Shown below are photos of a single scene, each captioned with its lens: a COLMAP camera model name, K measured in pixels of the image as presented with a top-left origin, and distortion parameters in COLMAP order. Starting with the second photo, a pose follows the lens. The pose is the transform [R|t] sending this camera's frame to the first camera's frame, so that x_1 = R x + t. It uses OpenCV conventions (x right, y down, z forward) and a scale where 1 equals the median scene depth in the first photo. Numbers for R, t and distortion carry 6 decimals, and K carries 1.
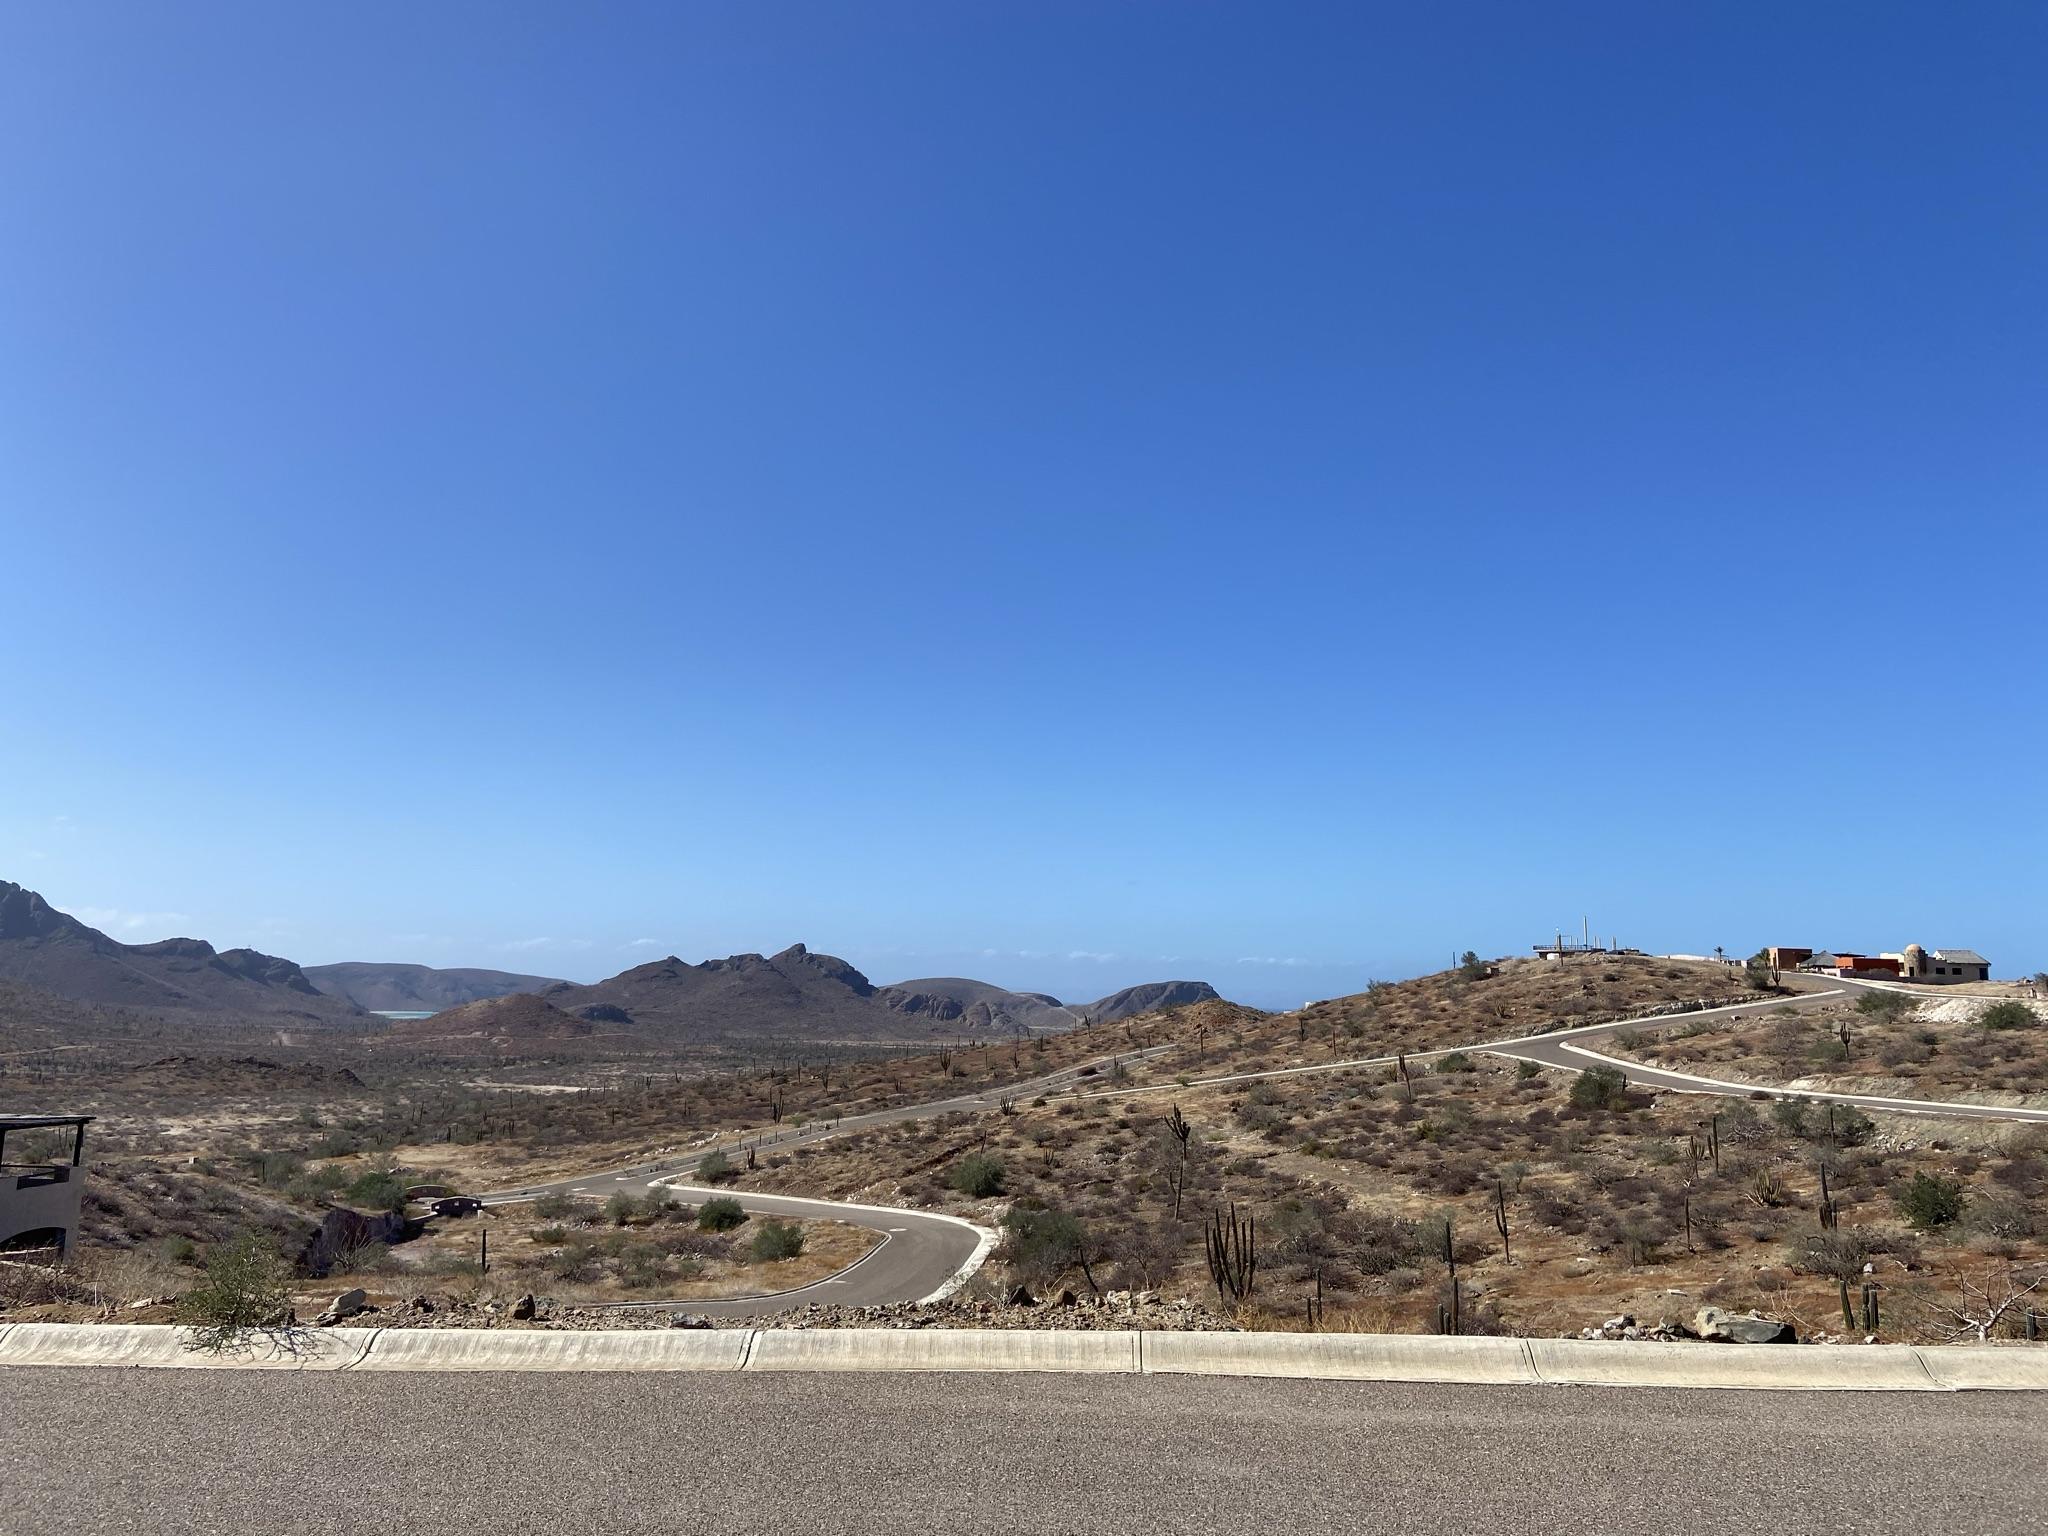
lens RADIAL K [[1532.3, 0, 1019.9], [0, 1532.3, 753.0], [0, 0, 1]] dist [0.123755, -0.153376]
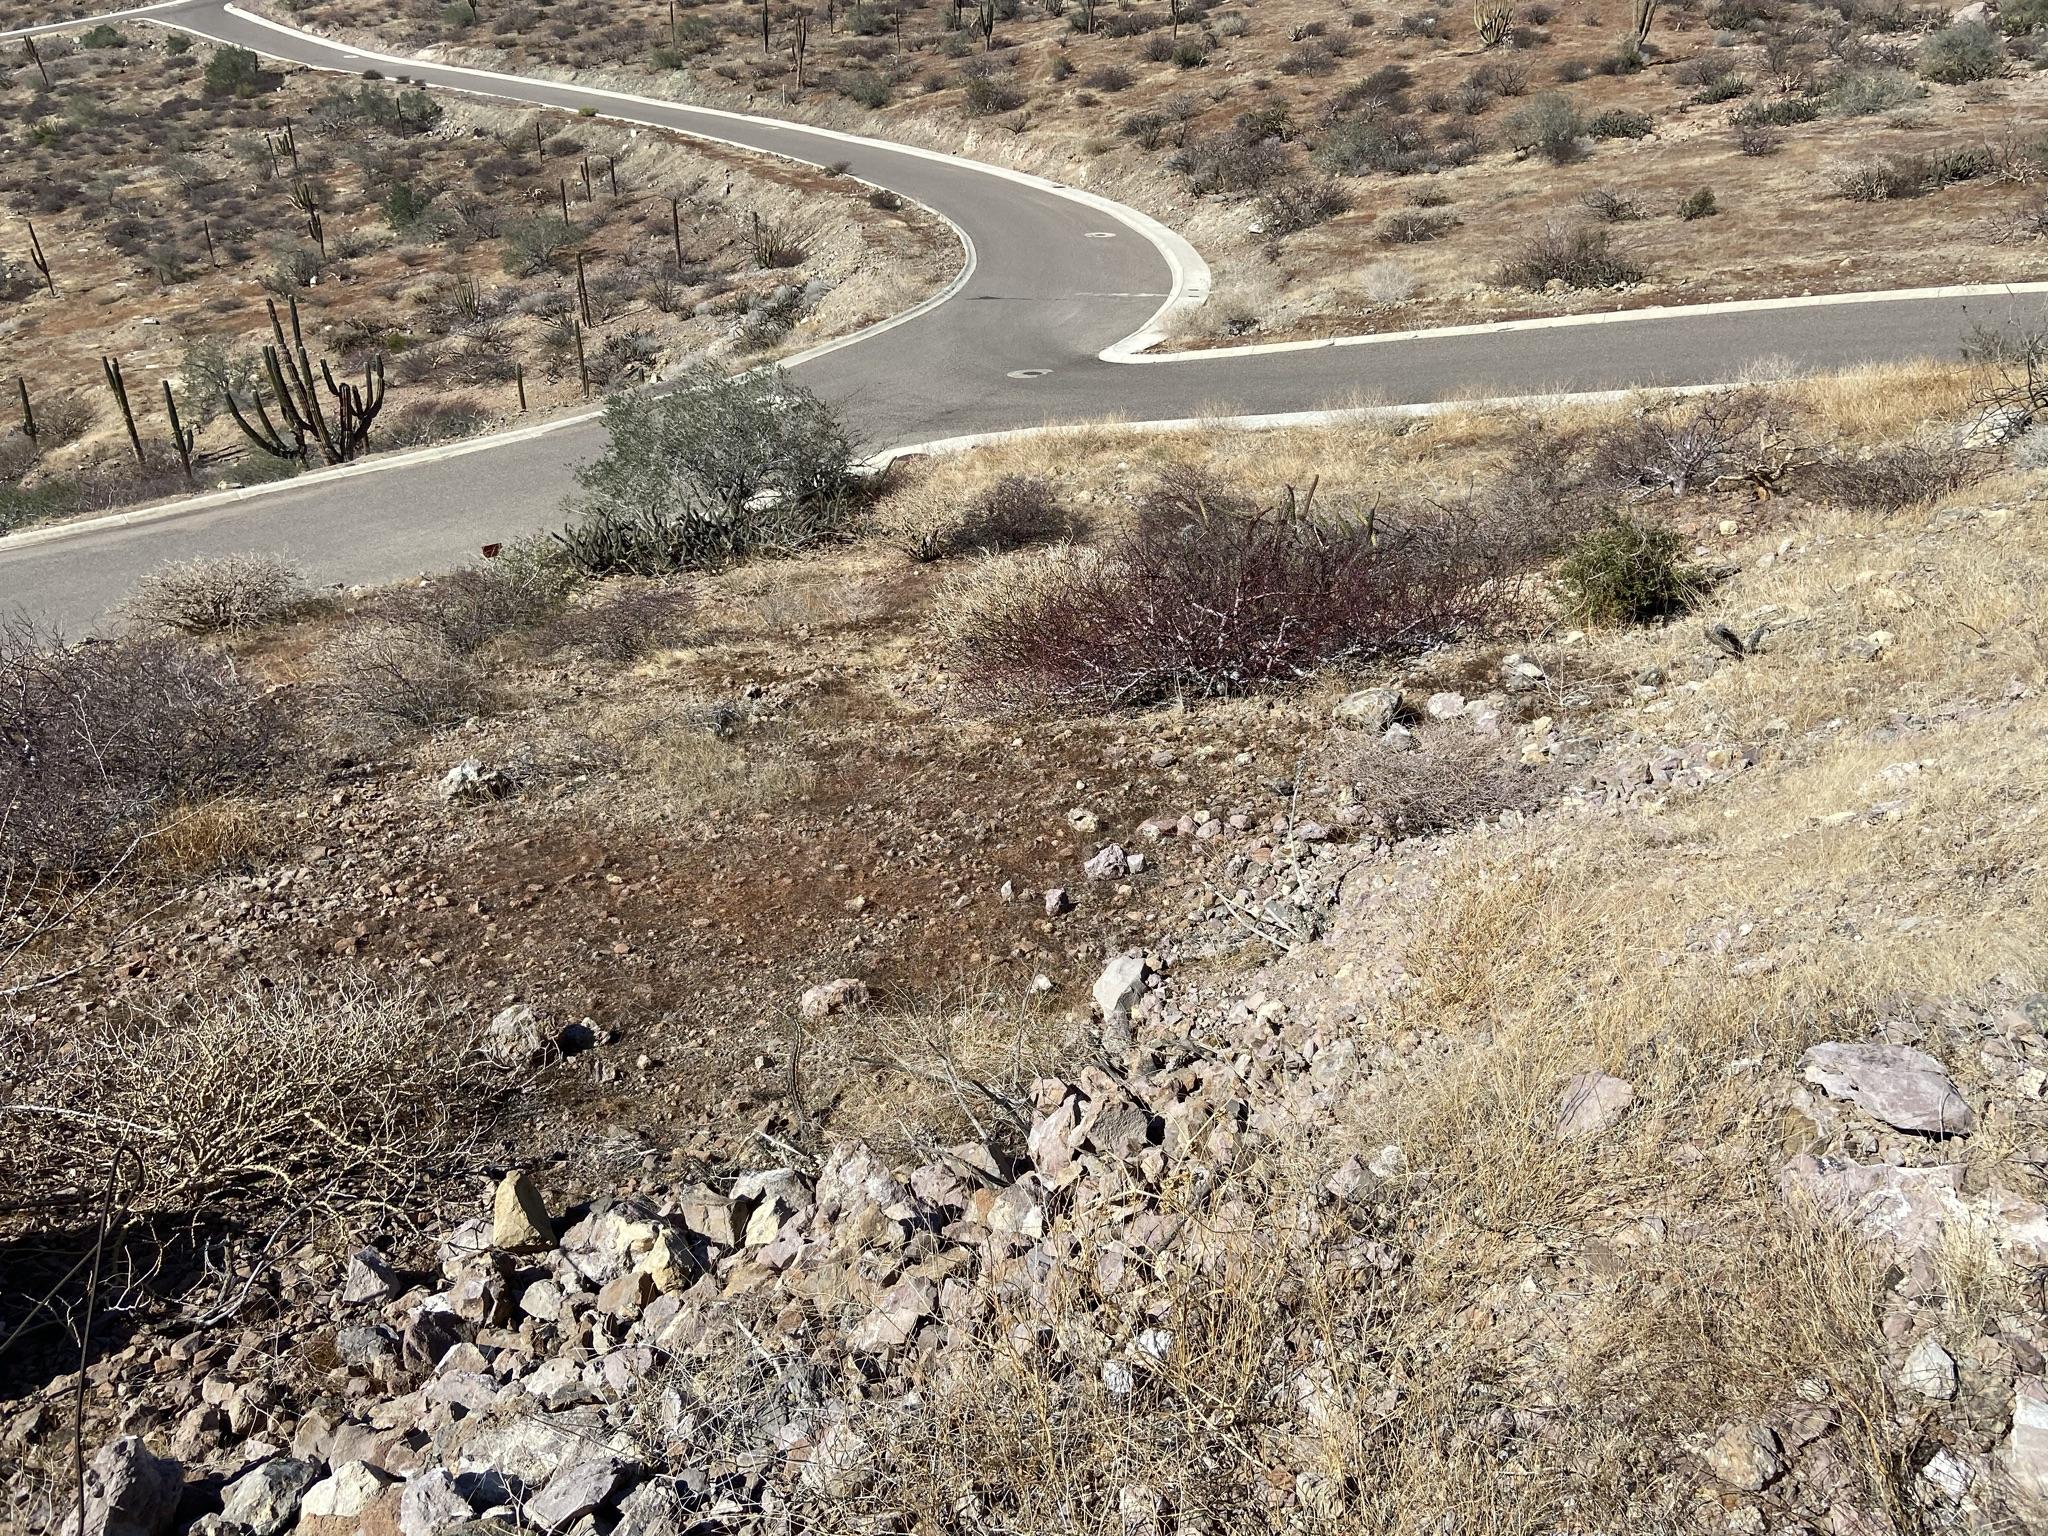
lens RADIAL K [[1532.3, 0, 1032.2], [0, 1532.3, 746.3], [0, 0, 1]] dist [0.123755, -0.153376]
pose [[0.779167, -0.296045, 0.552500, 0.072725], [-0.108464, 0.804463, 0.584016, -0.068733], [-0.617361, -0.514972, 0.594701, -0.121900]]
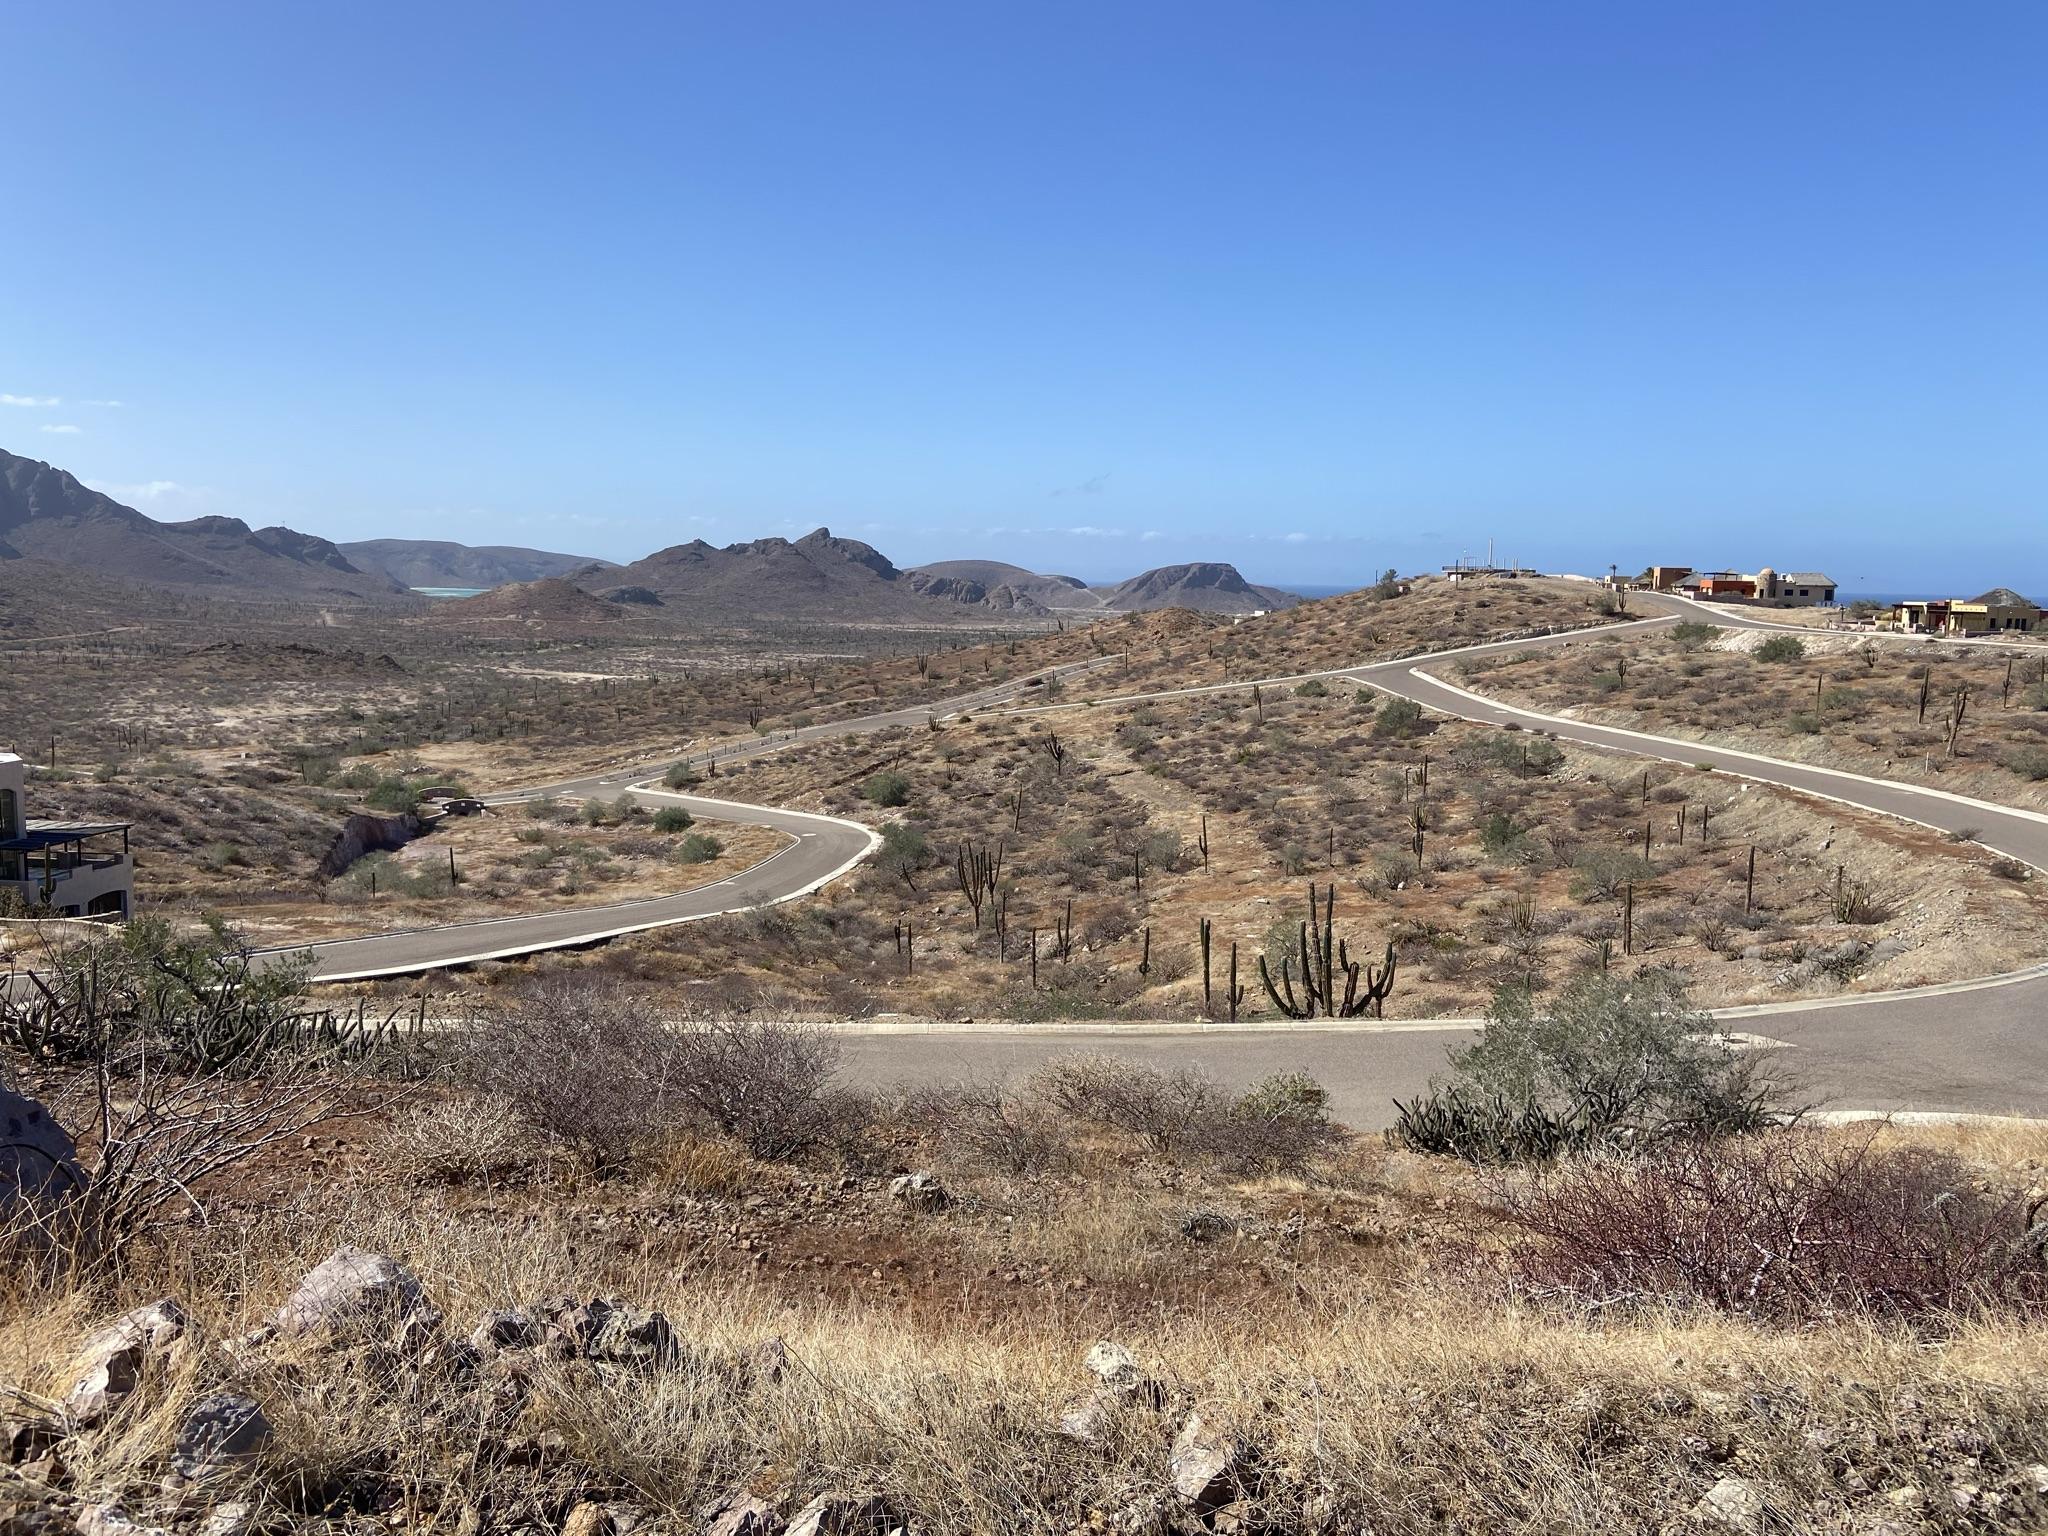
lens RADIAL K [[1532.3, 0, 1025.2], [0, 1532.3, 755.3], [0, 0, 1]] dist [0.123755, -0.153376]
pose [[0.999856, 0.000055, -0.016945, 0.089111], [0.004531, 0.962709, 0.270501, -0.066856], [0.016328, -0.270539, 0.962571, -0.129802]]
